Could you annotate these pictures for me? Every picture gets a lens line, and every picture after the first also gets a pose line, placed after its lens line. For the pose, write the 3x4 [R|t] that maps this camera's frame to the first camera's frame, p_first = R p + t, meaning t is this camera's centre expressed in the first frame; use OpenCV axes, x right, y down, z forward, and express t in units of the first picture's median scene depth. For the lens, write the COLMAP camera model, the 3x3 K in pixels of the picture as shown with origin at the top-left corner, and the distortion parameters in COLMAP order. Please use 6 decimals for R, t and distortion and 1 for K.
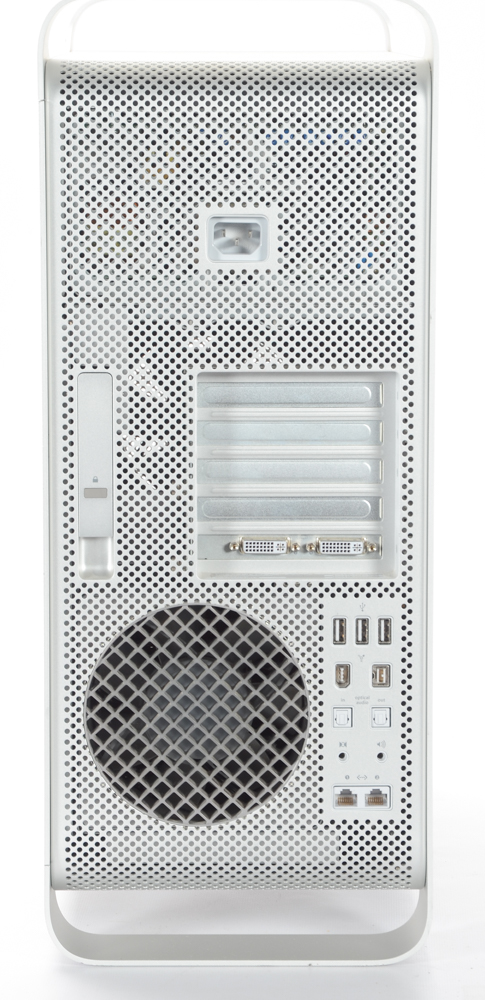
lens RADIAL K [[3444.9, 0, 242.5], [0, 3444.9, 500.0], [0, 0, 1]] dist [0.110220, 0.167545]
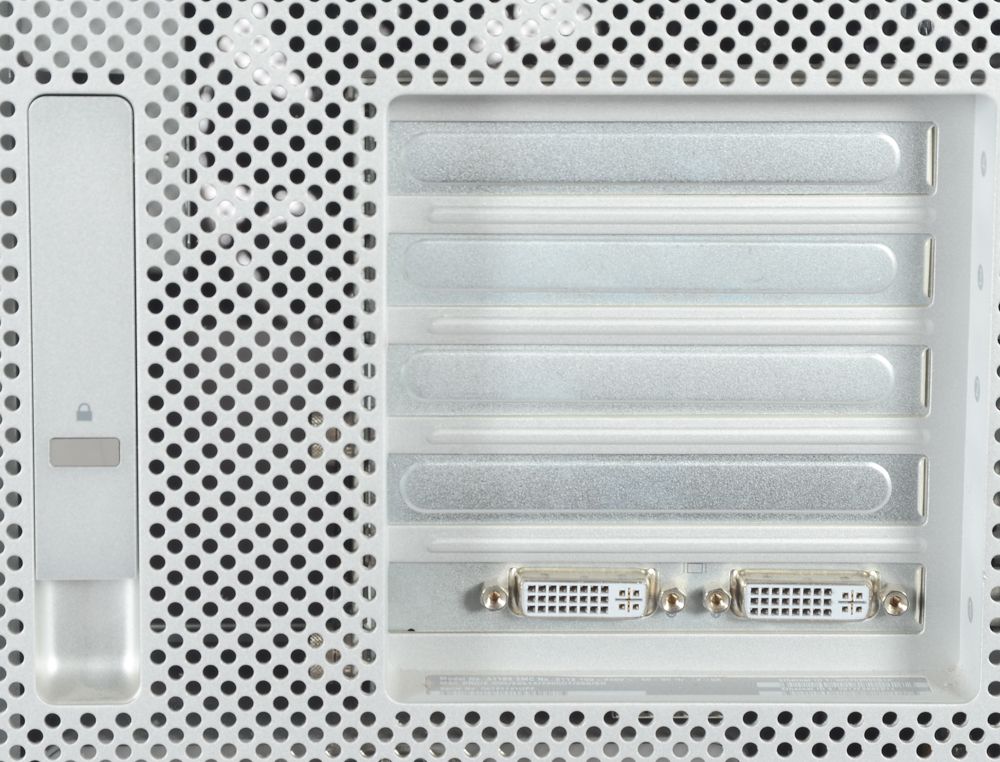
lens RADIAL K [[4344.8, 0, 500.0], [0, 4344.8, 381.0], [0, 0, 1]] dist [0.143025, 5.216241]
pose [[0.999861, 0.003899, 0.016234, -0.009033], [-0.004950, 0.997858, 0.065230, -0.036571], [-0.015945, -0.065301, 0.997738, 0.572504]]
